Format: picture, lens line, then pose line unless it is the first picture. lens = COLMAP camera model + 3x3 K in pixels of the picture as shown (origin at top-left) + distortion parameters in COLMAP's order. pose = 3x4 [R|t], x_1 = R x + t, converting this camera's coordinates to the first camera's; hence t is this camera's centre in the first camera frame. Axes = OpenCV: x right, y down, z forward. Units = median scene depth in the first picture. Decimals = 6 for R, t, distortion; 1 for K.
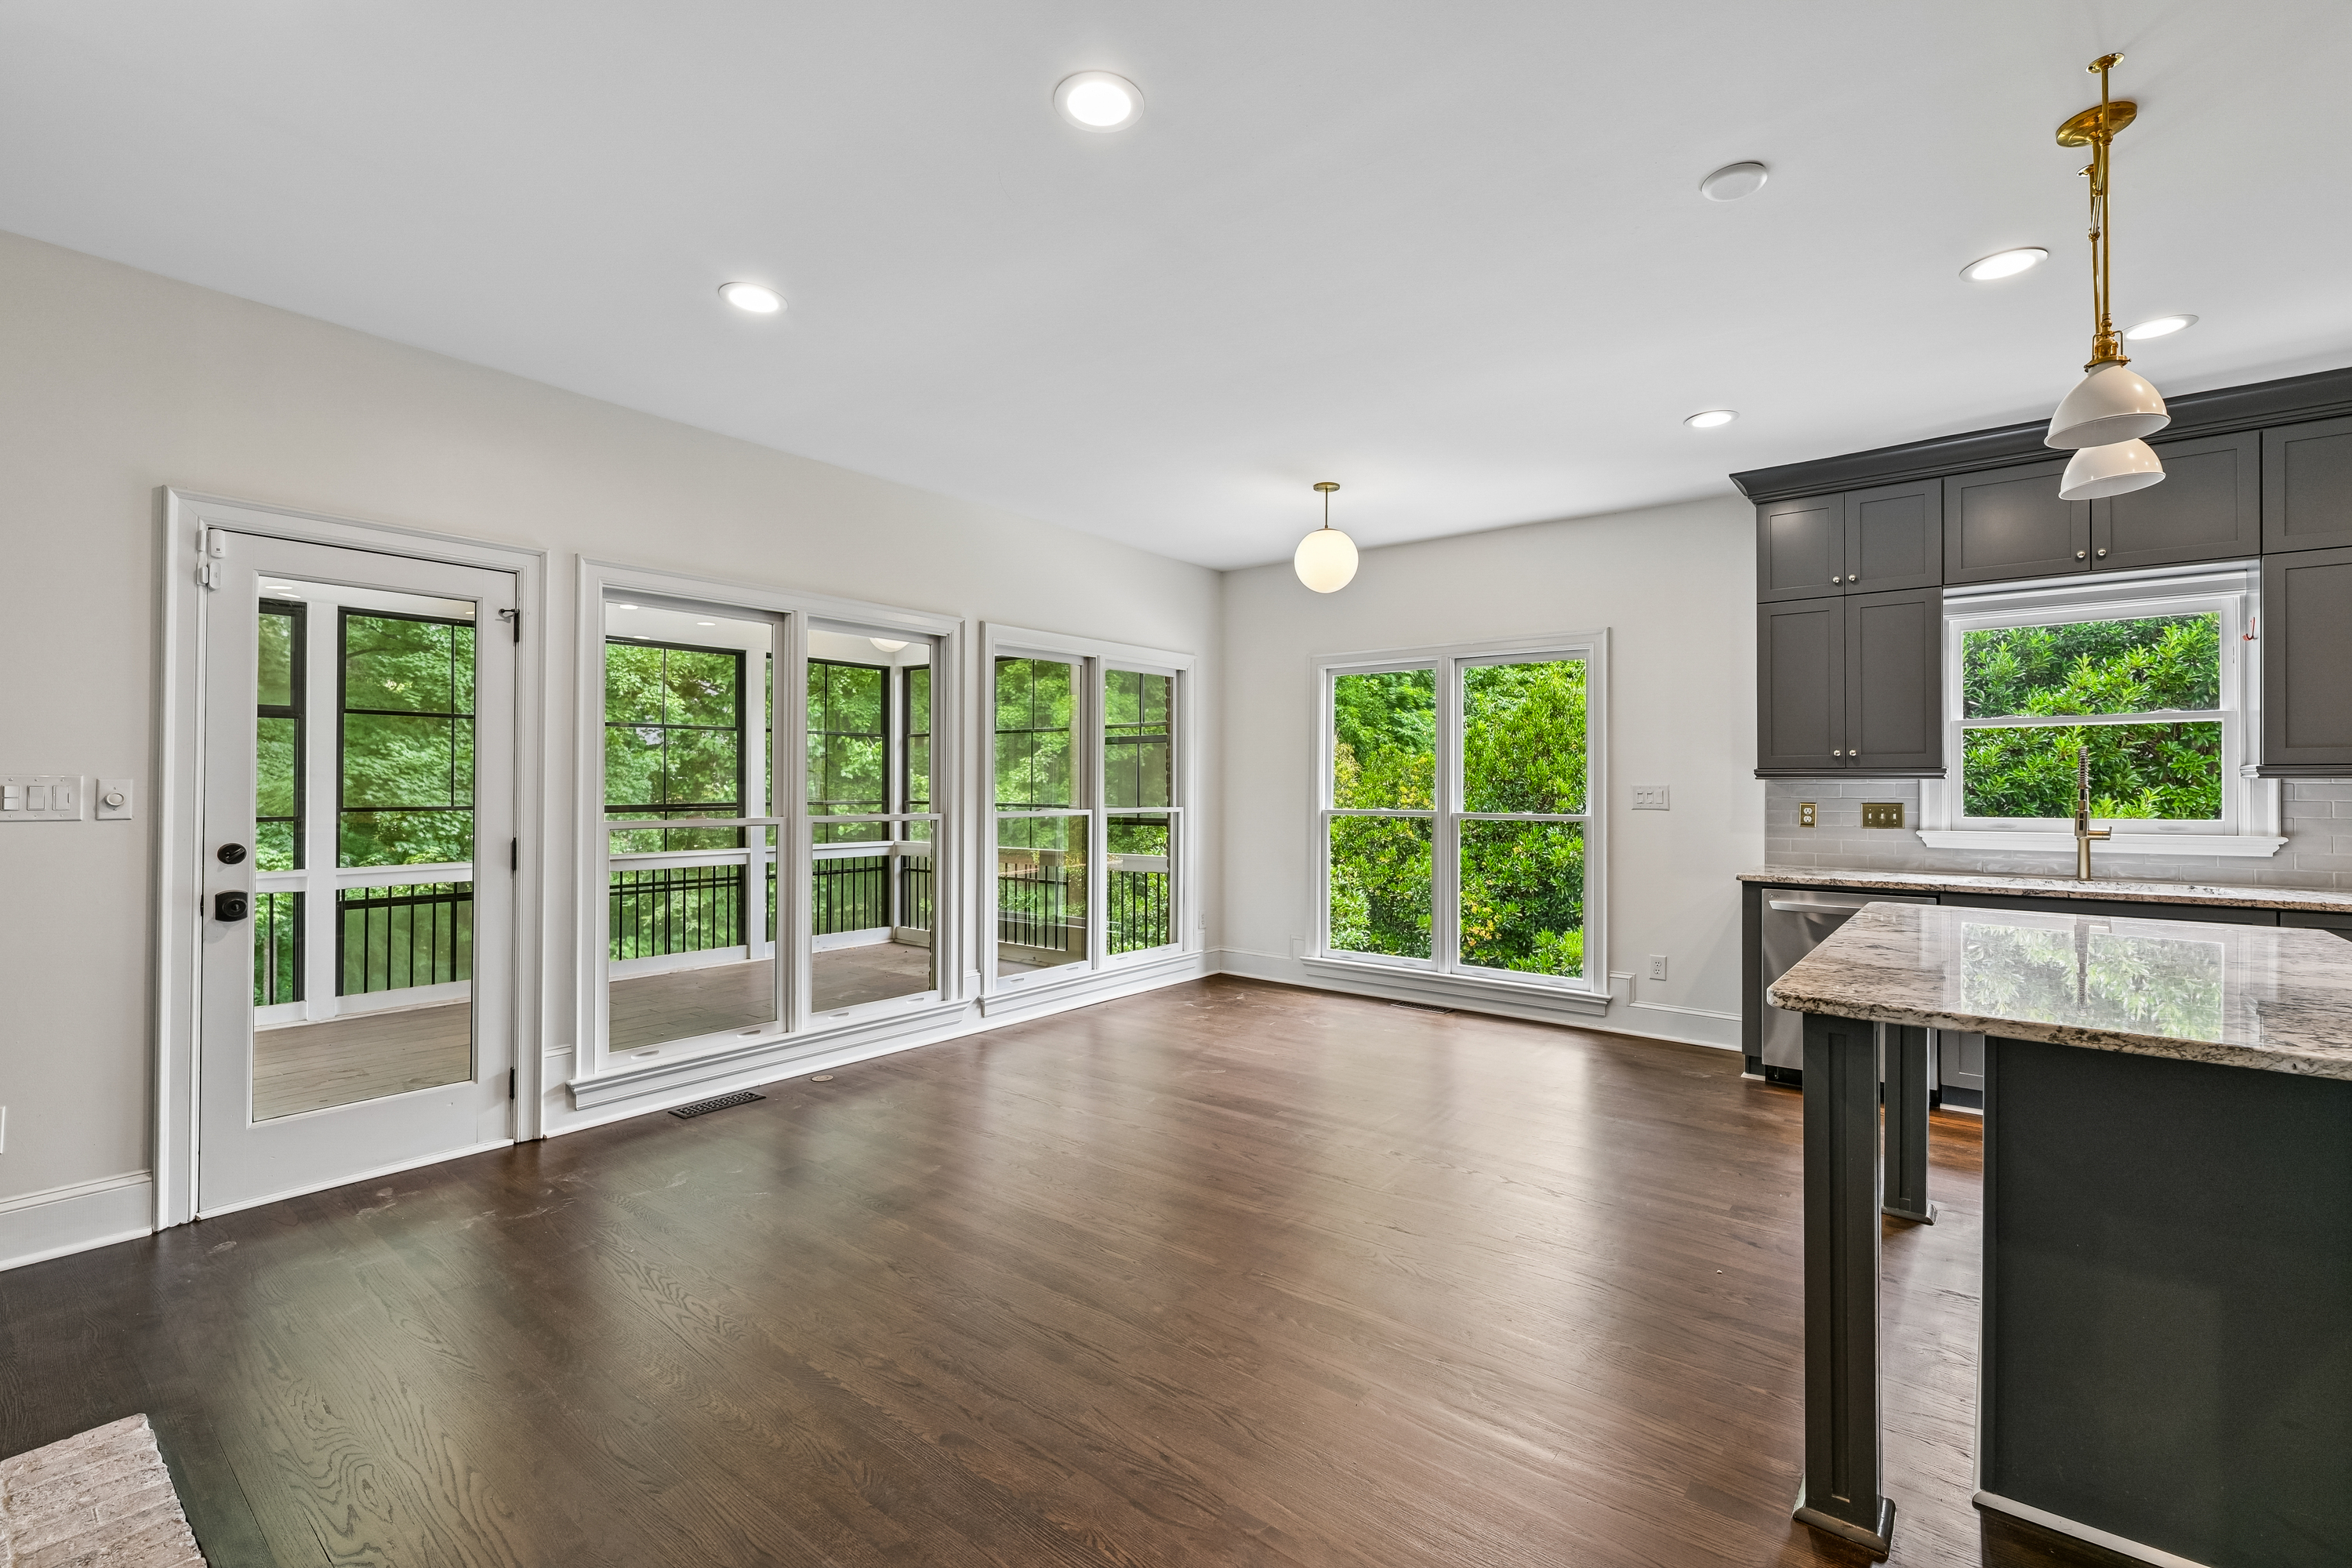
lens RADIAL K [[1034.0, 0, 1158.1], [0, 1034.0, 782.5], [0, 0, 1]] dist [0.003126, 0.000158]
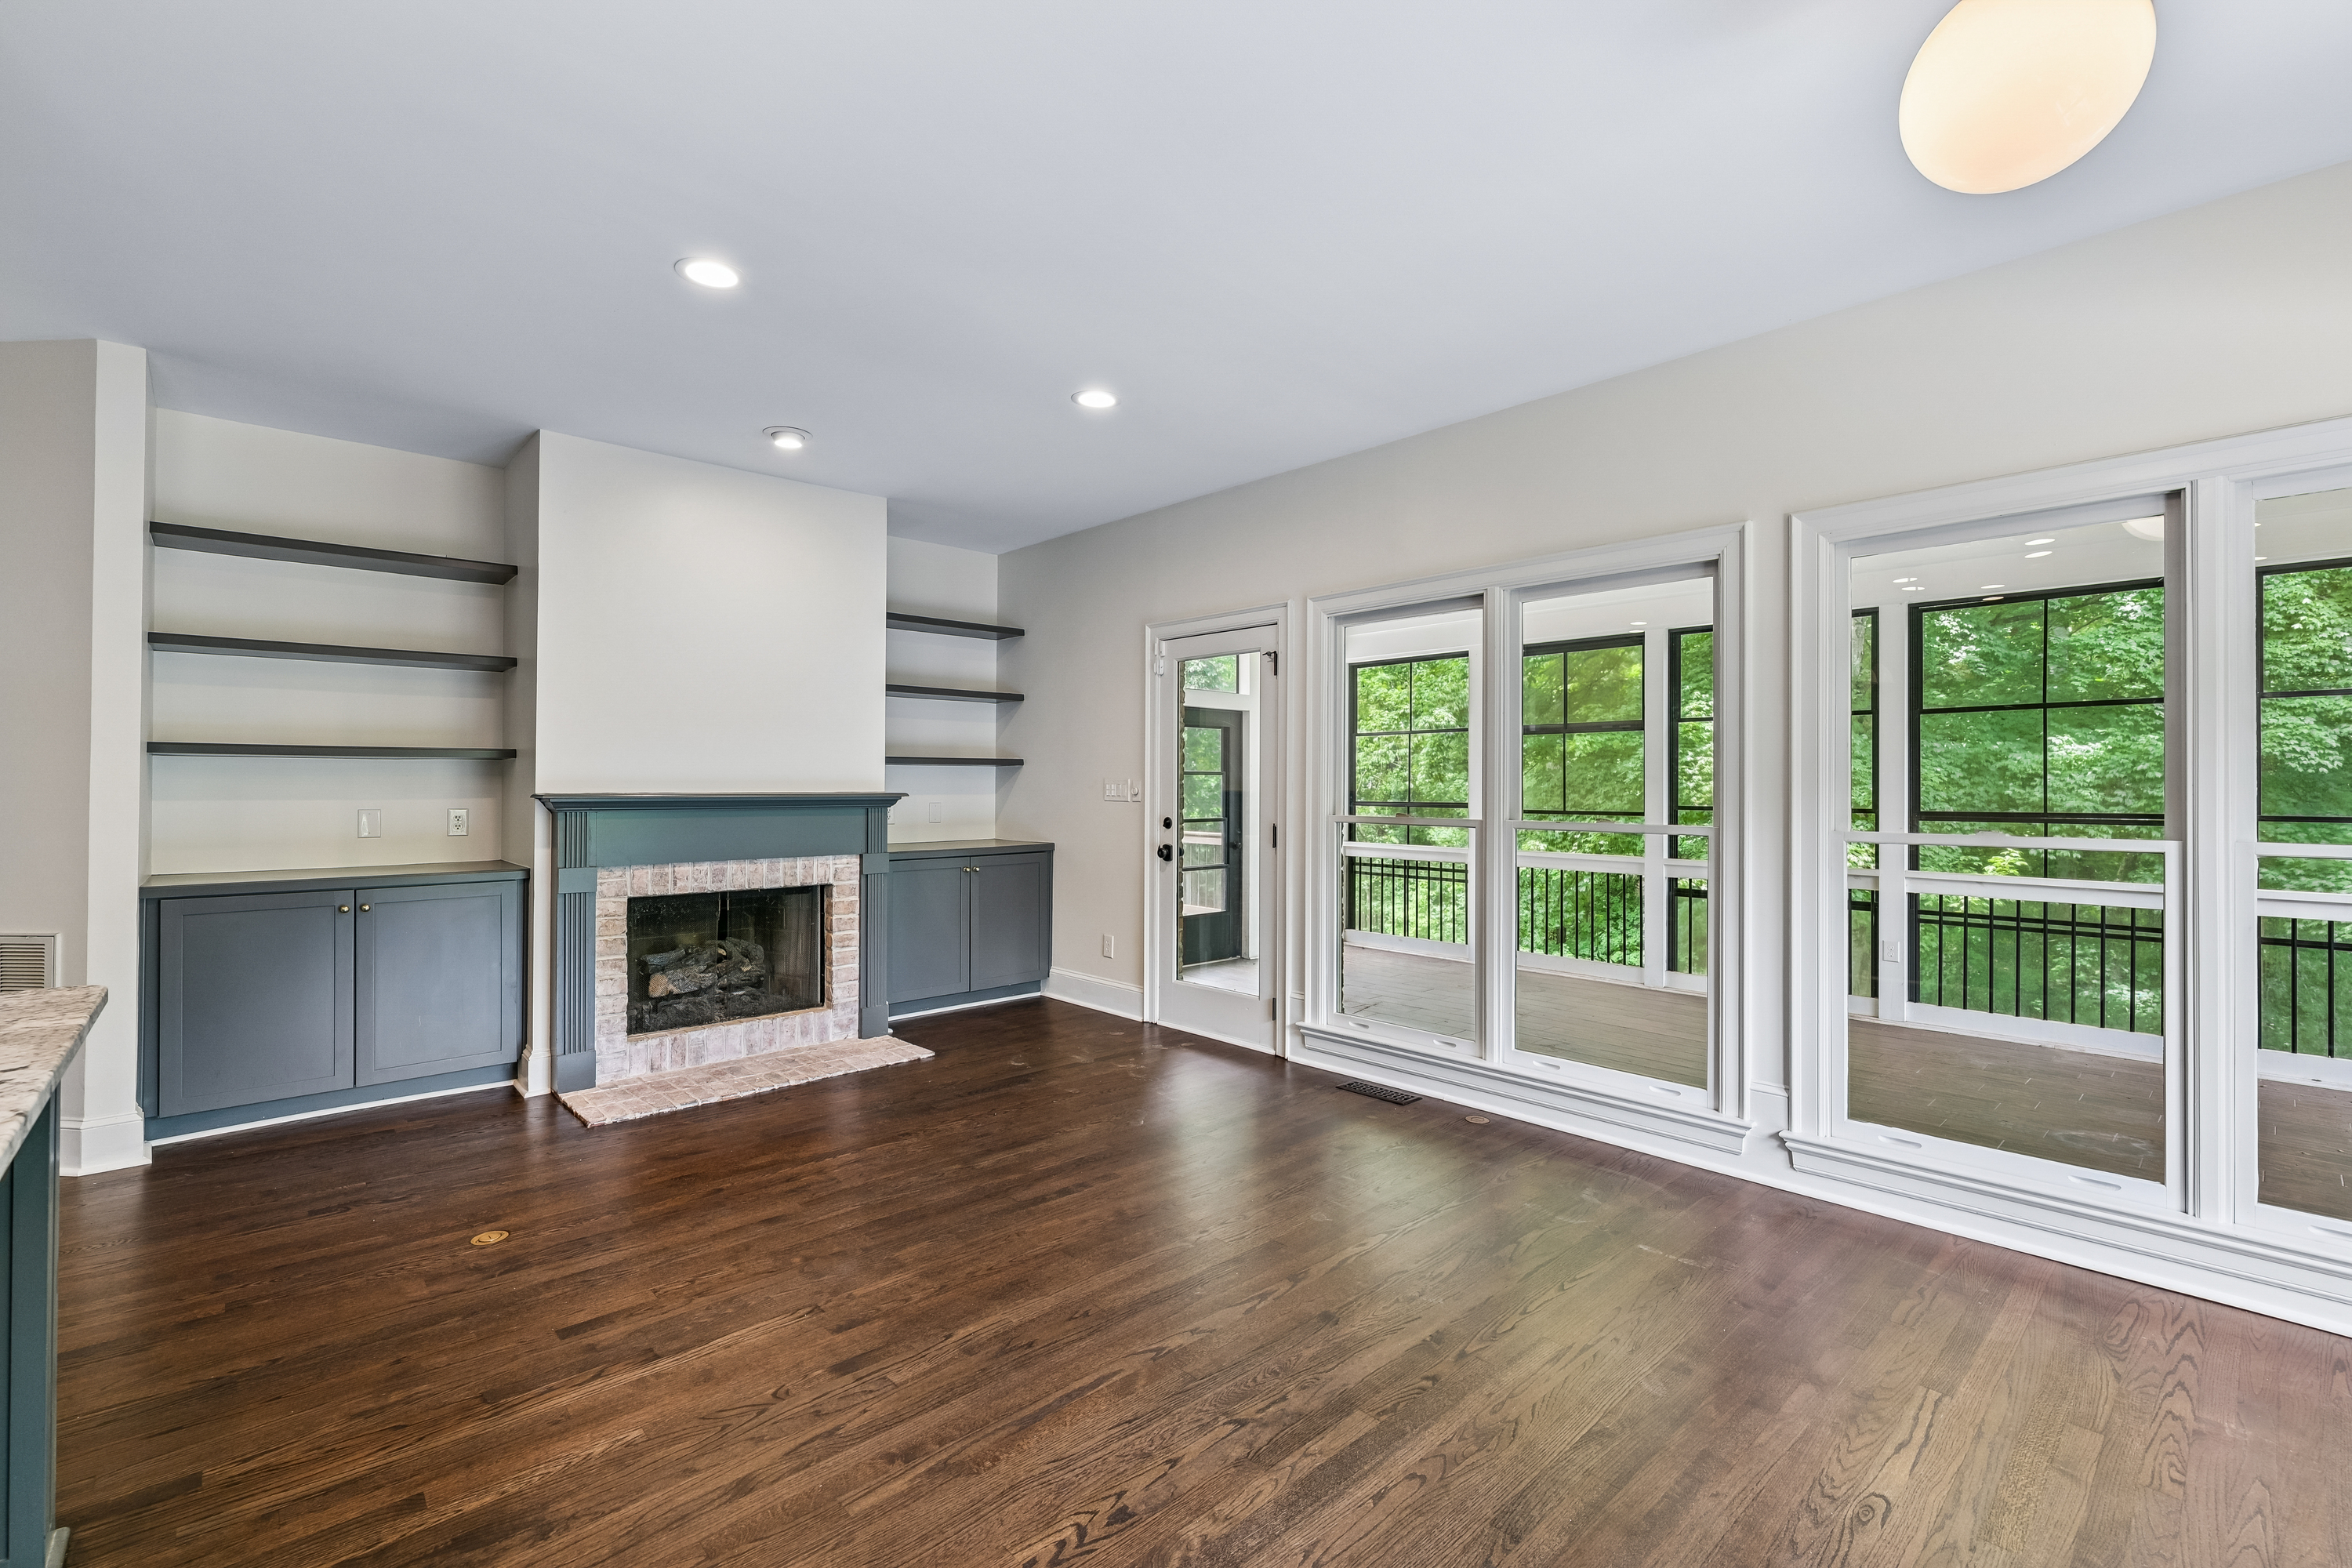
lens RADIAL K [[1034.0, 0, 1173.7], [0, 1034.0, 781.0], [0, 0, 1]] dist [0.003126, 0.000158]
pose [[-0.148041, -0.006462, -0.988960, 0.552527], [-0.001282, 0.999979, -0.006342, 0.006305], [0.988980, 0.000329, -0.148046, 0.839214]]
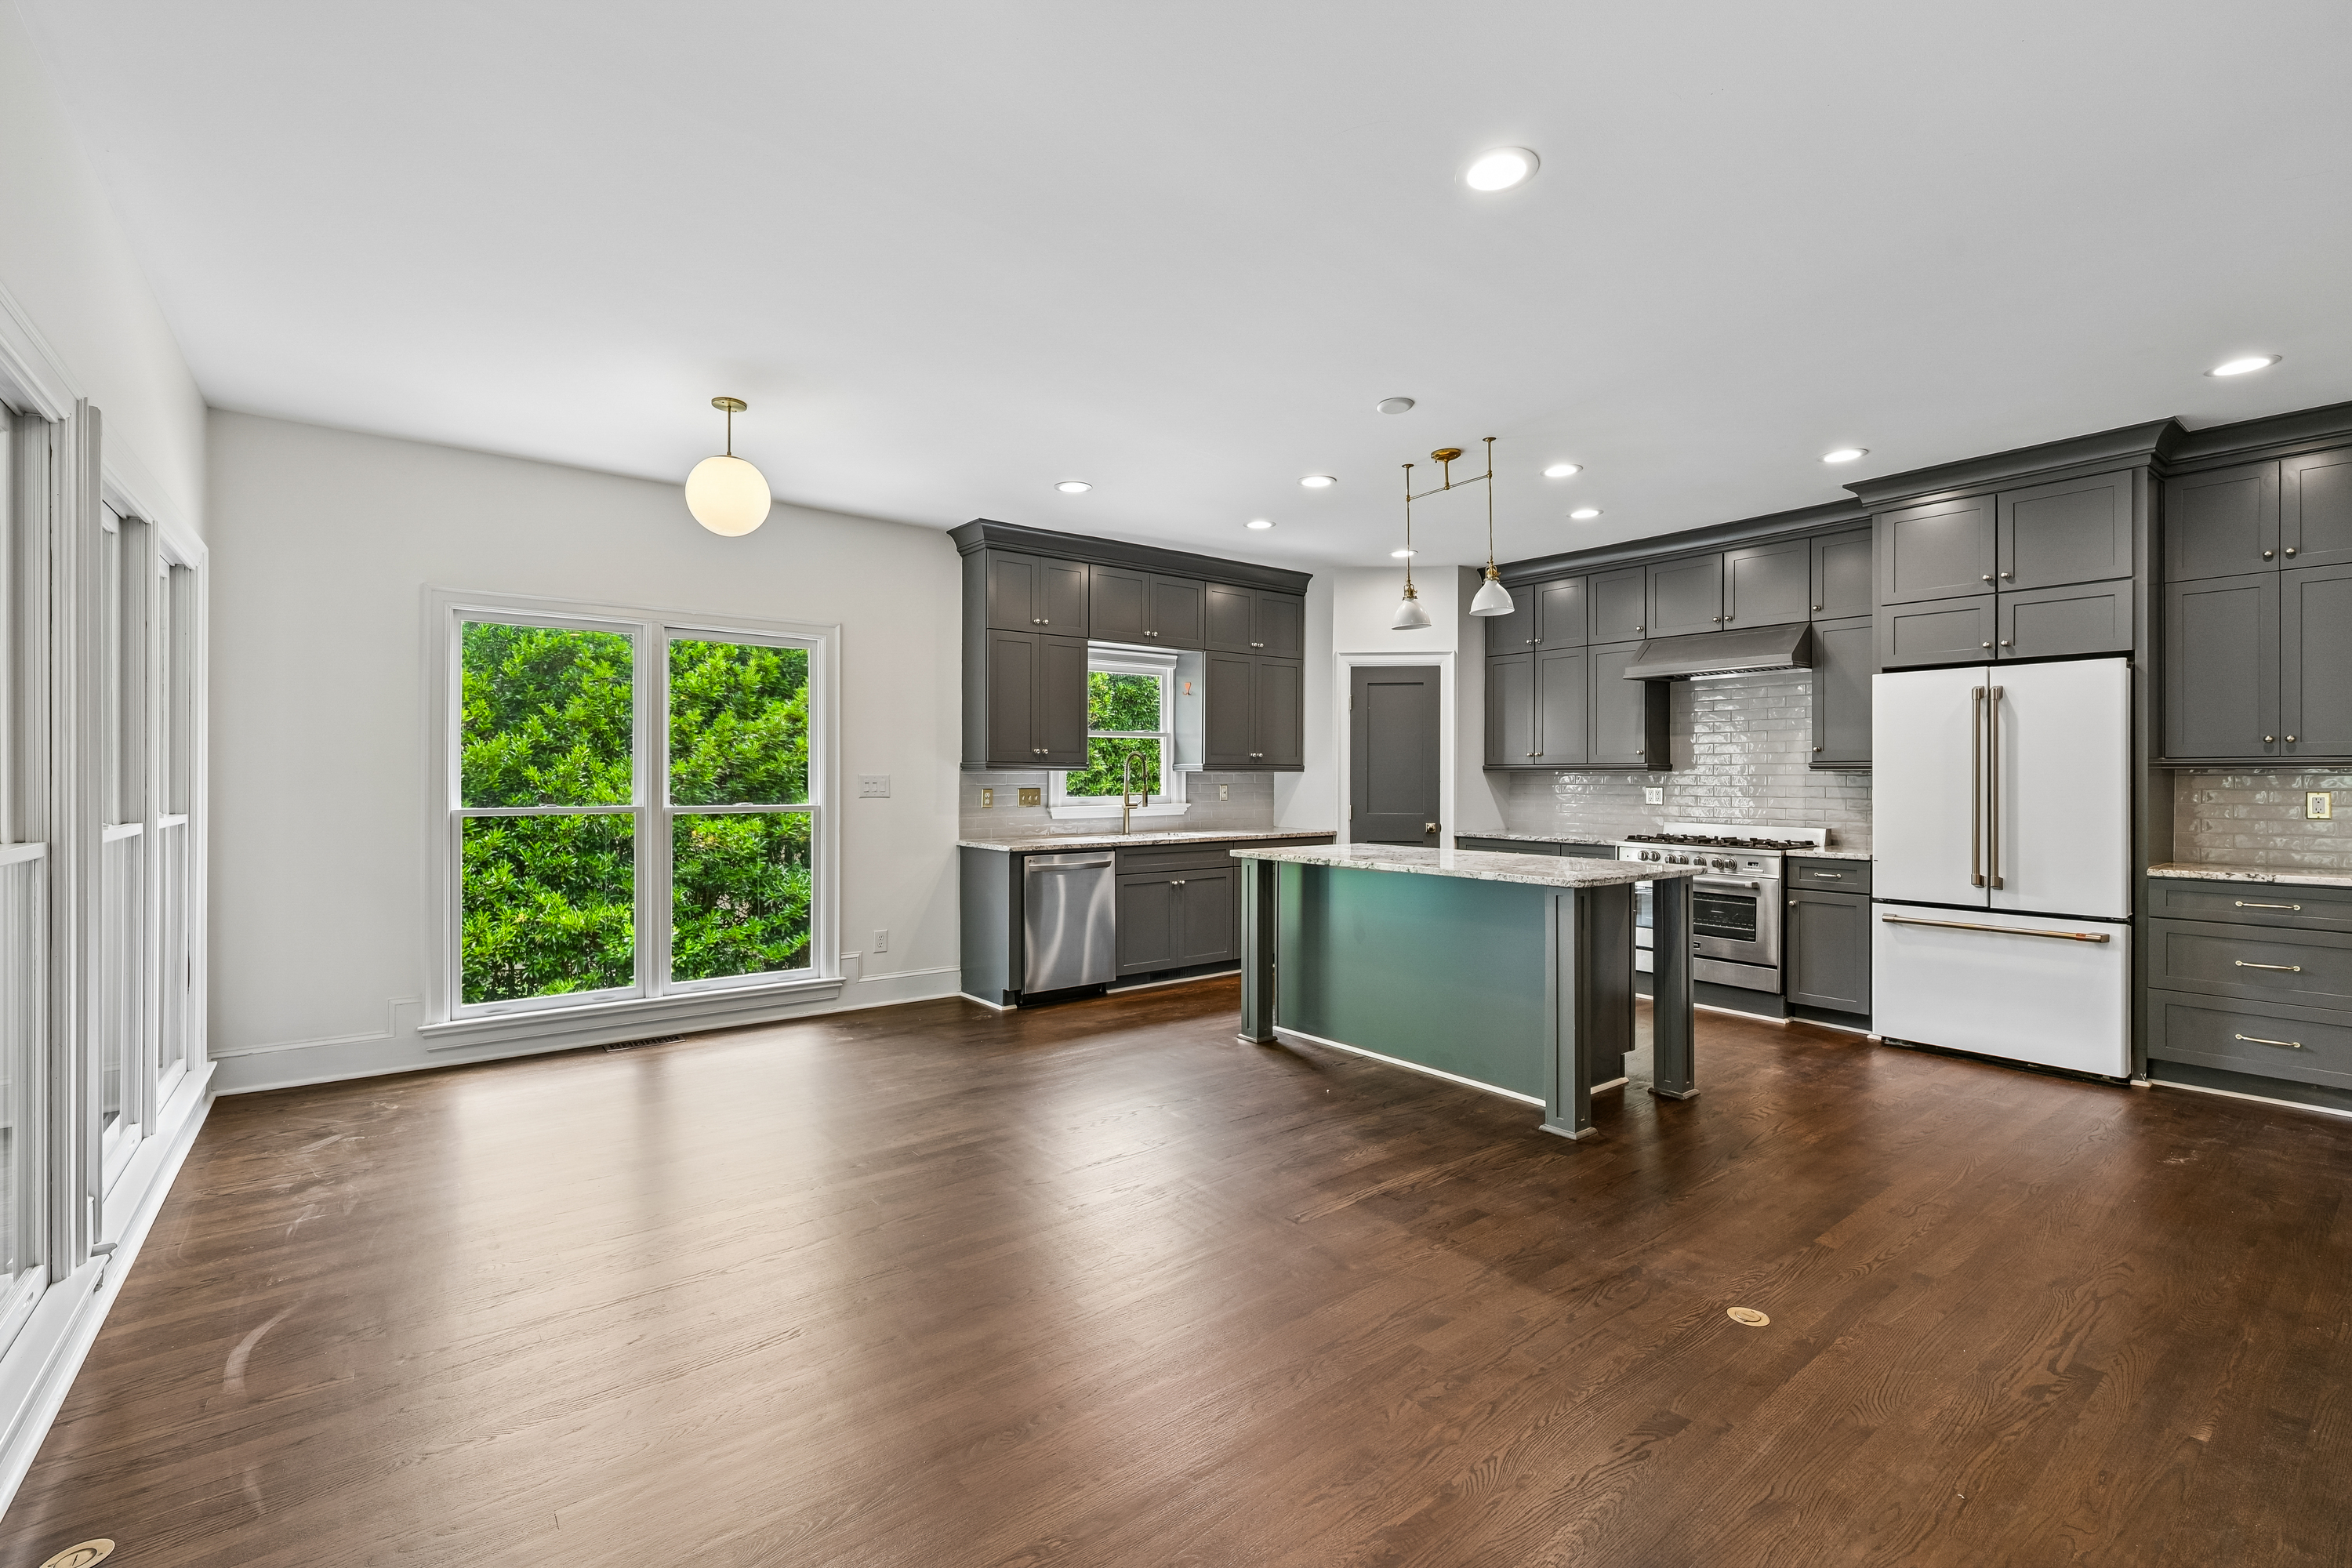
lens RADIAL K [[1034.0, 0, 1167.4], [0, 1034.0, 776.3], [0, 0, 1]] dist [0.003126, 0.000158]
pose [[0.238678, -0.001692, 0.971097, -0.581800], [-0.000260, 0.999998, 0.001806, 0.001727], [-0.971099, -0.000683, 0.238677, 0.503707]]
